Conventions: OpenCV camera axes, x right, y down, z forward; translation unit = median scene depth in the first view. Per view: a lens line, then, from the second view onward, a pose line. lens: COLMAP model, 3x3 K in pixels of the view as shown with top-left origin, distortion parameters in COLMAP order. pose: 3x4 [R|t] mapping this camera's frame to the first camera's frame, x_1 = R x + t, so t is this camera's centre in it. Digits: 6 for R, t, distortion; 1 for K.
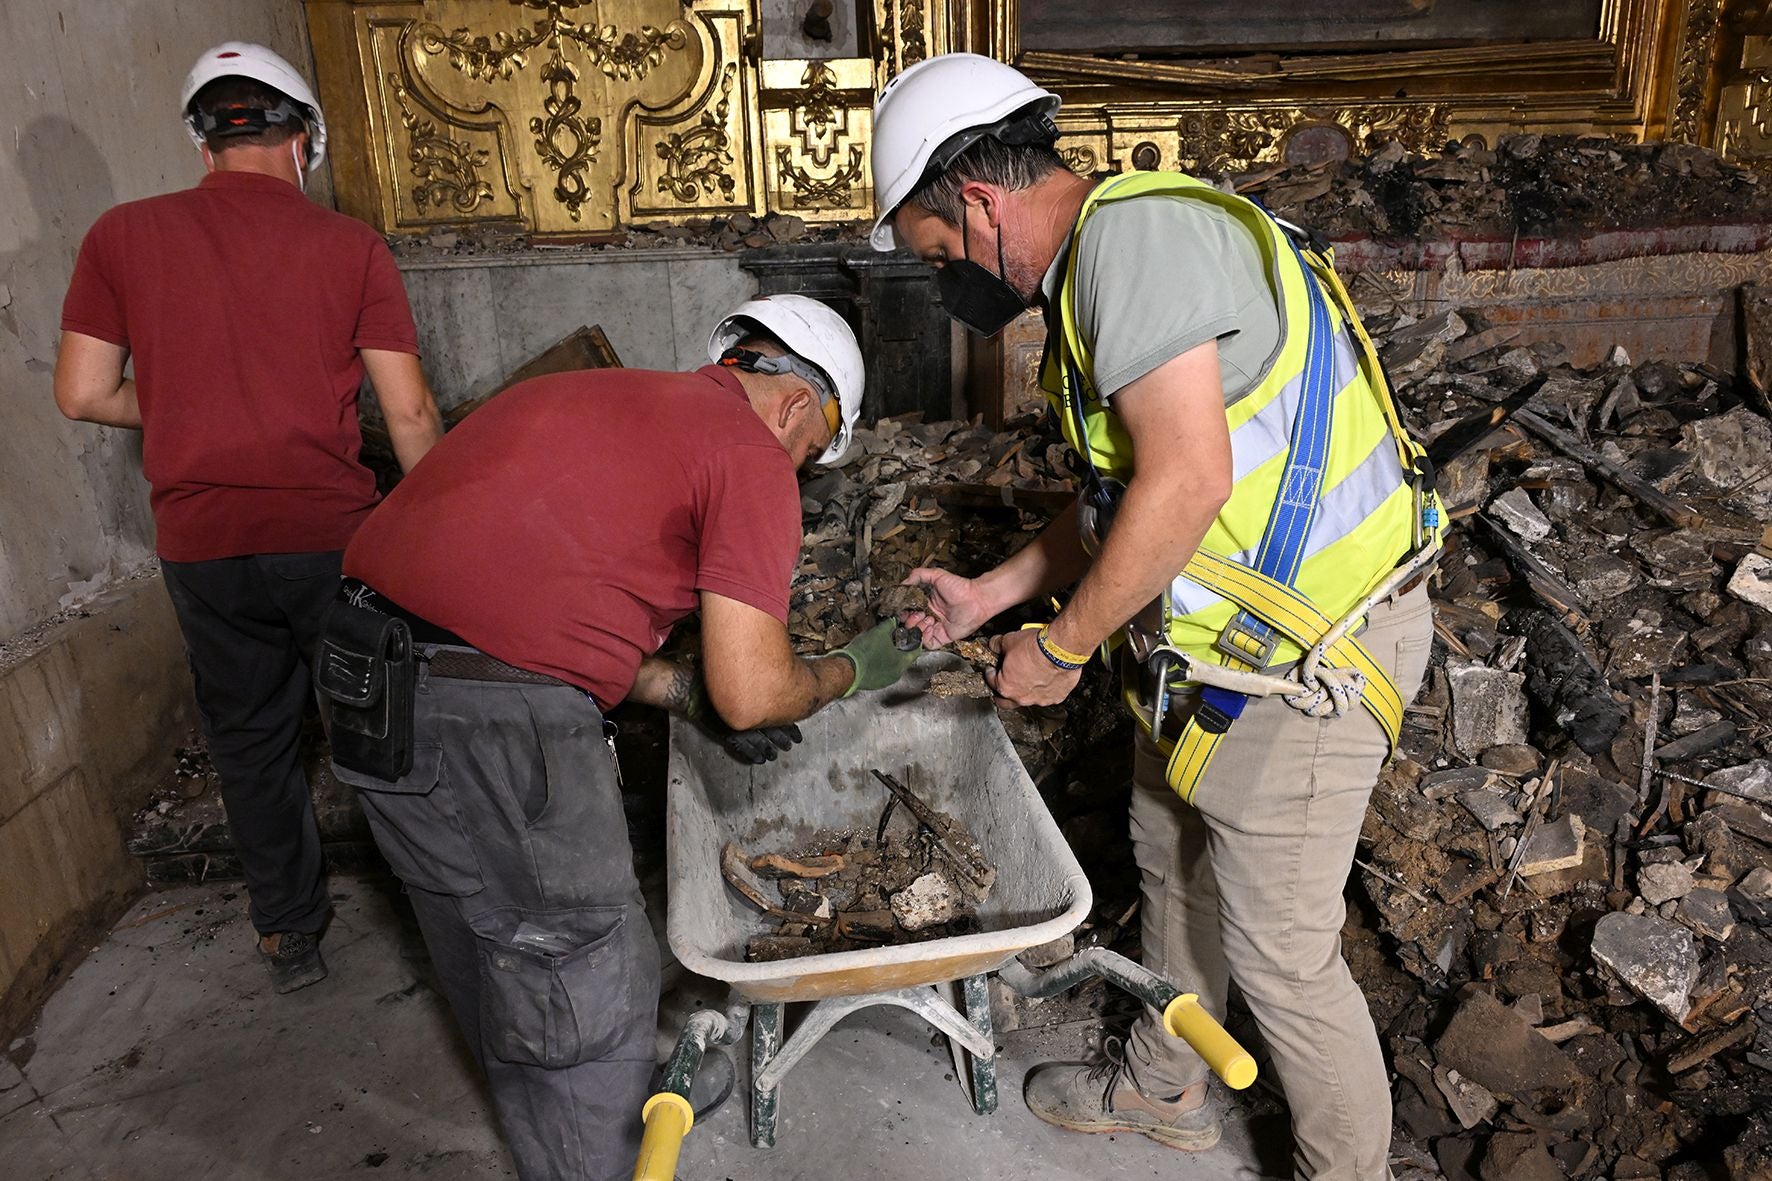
lens RADIAL K [[1179.9, 0, 886.0], [0, 1179.9, 590.5], [0, 0, 1]] dist [-0.006130, 0.000166]
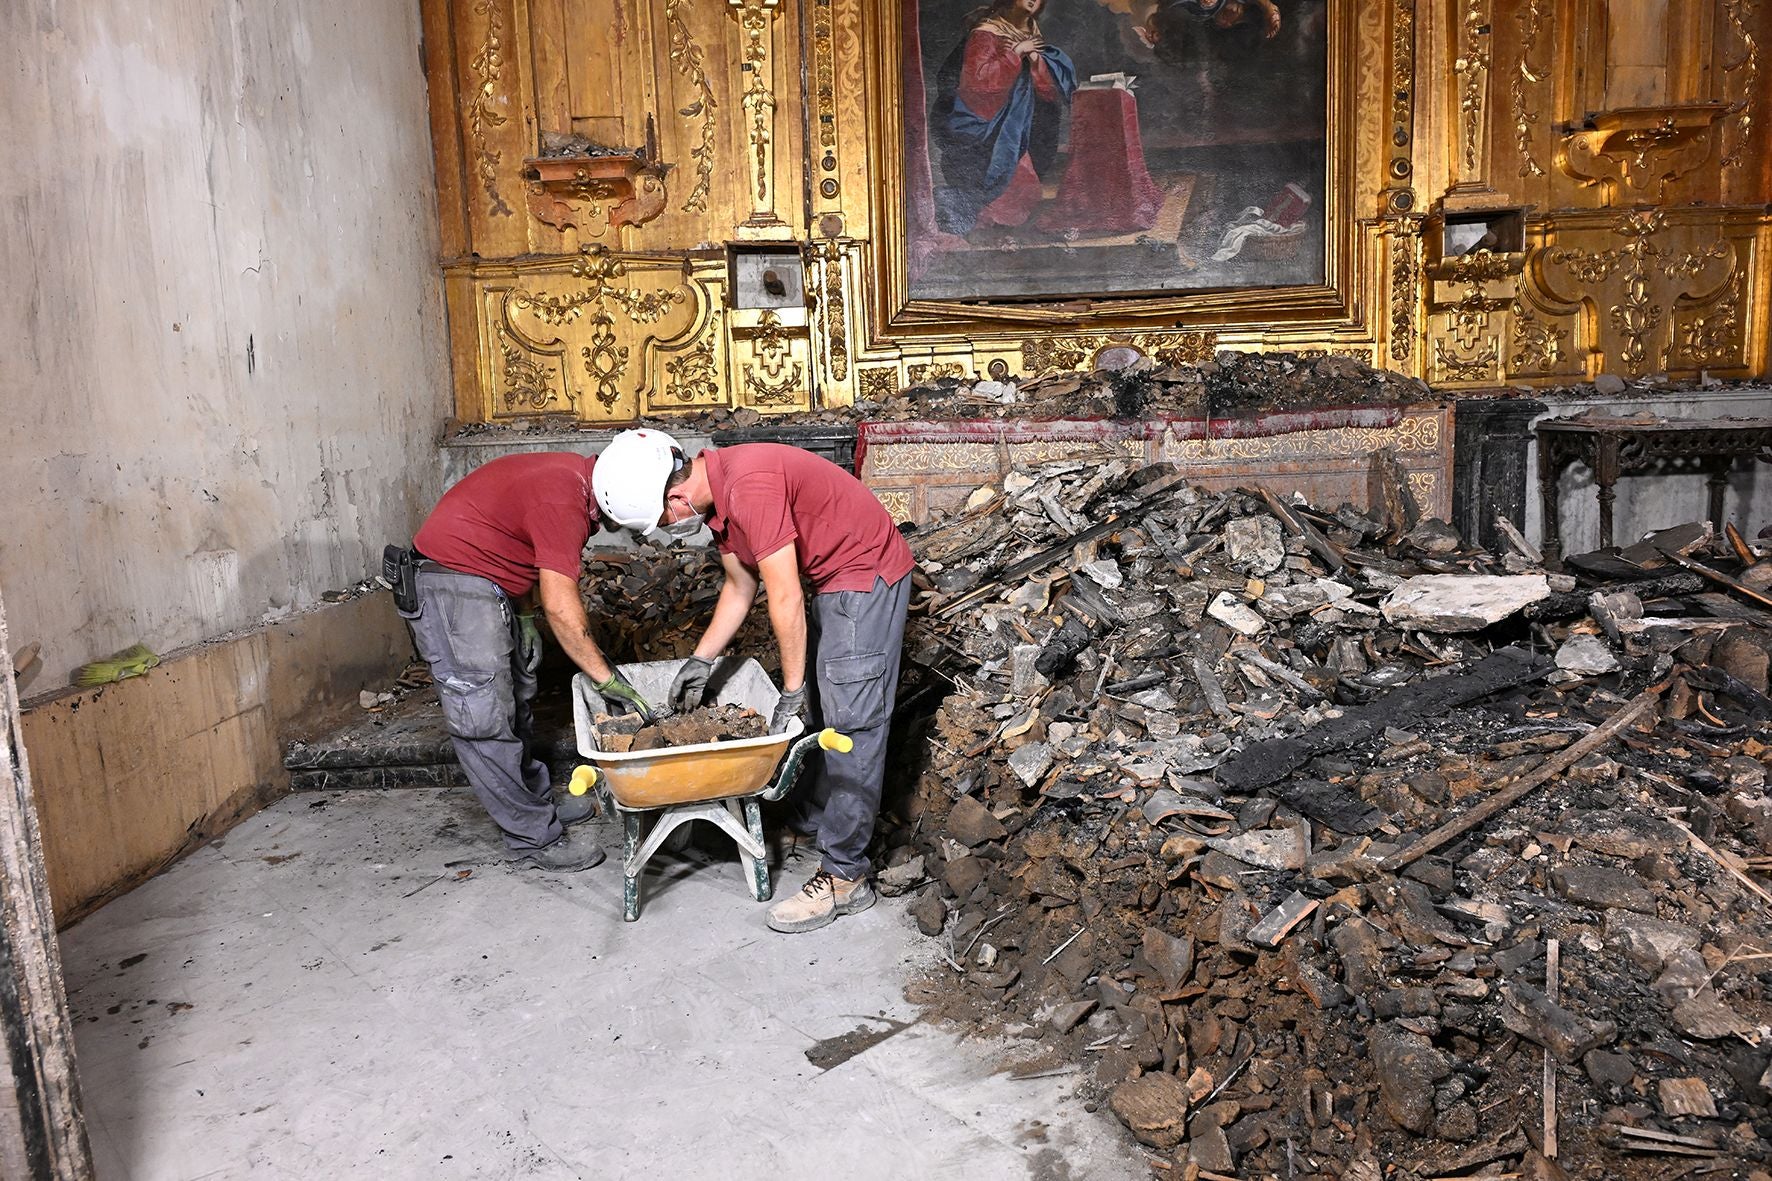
lens RADIAL K [[1179.9, 0, 886.0], [0, 1179.9, 590.5], [0, 0, 1]] dist [-0.006130, 0.000166]
pose [[0.994400, 0.011187, -0.105091, 0.243180], [-0.028892, 0.985278, -0.168501, 0.145842], [0.101659, 0.170594, 0.980083, -0.380175]]
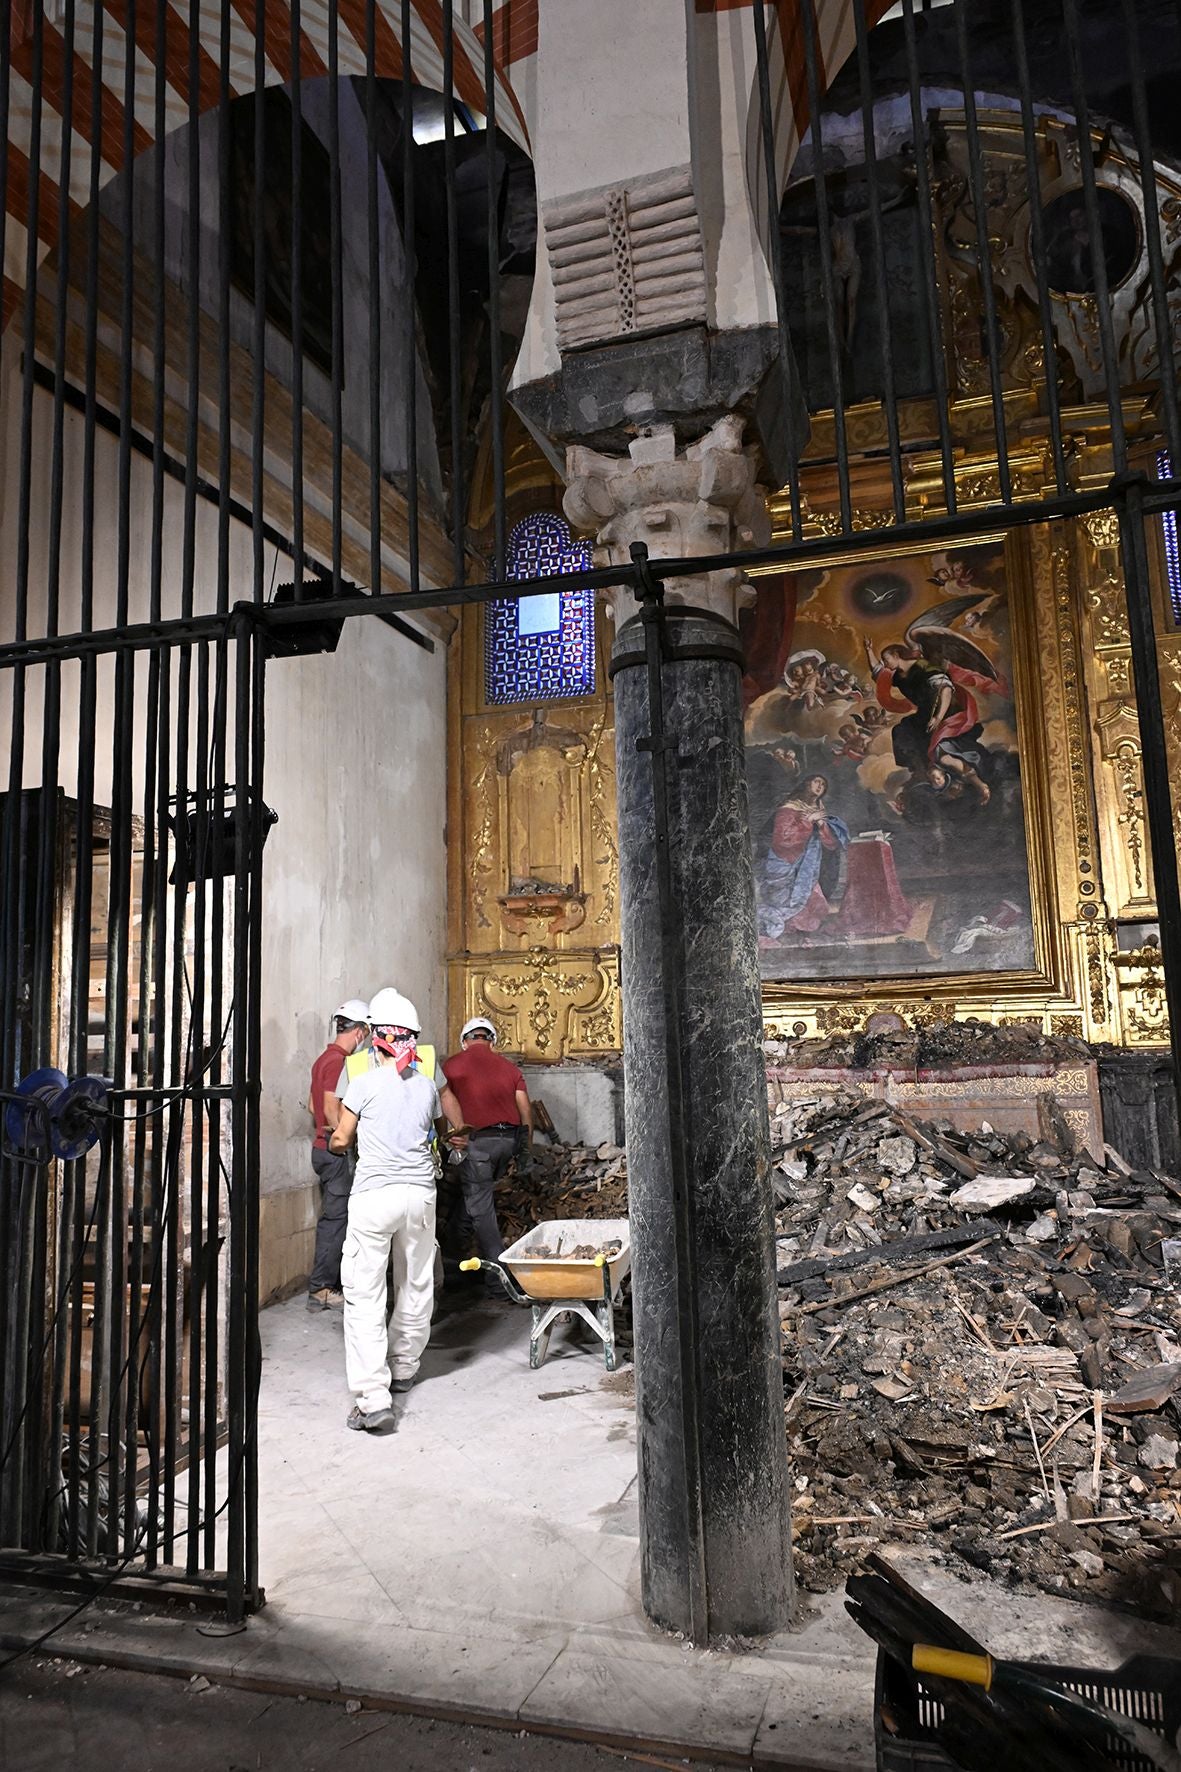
lens RADIAL K [[1179.9, 0, 589.4], [0, 1179.9, 862.4], [0, 0, 1]] dist [-0.006130, 0.000166]
pose [[0.928875, -0.046705, -0.367437, 0.662651], [-0.119955, 0.900621, -0.417722, 0.282826], [0.350431, 0.432088, 0.830962, -0.988443]]
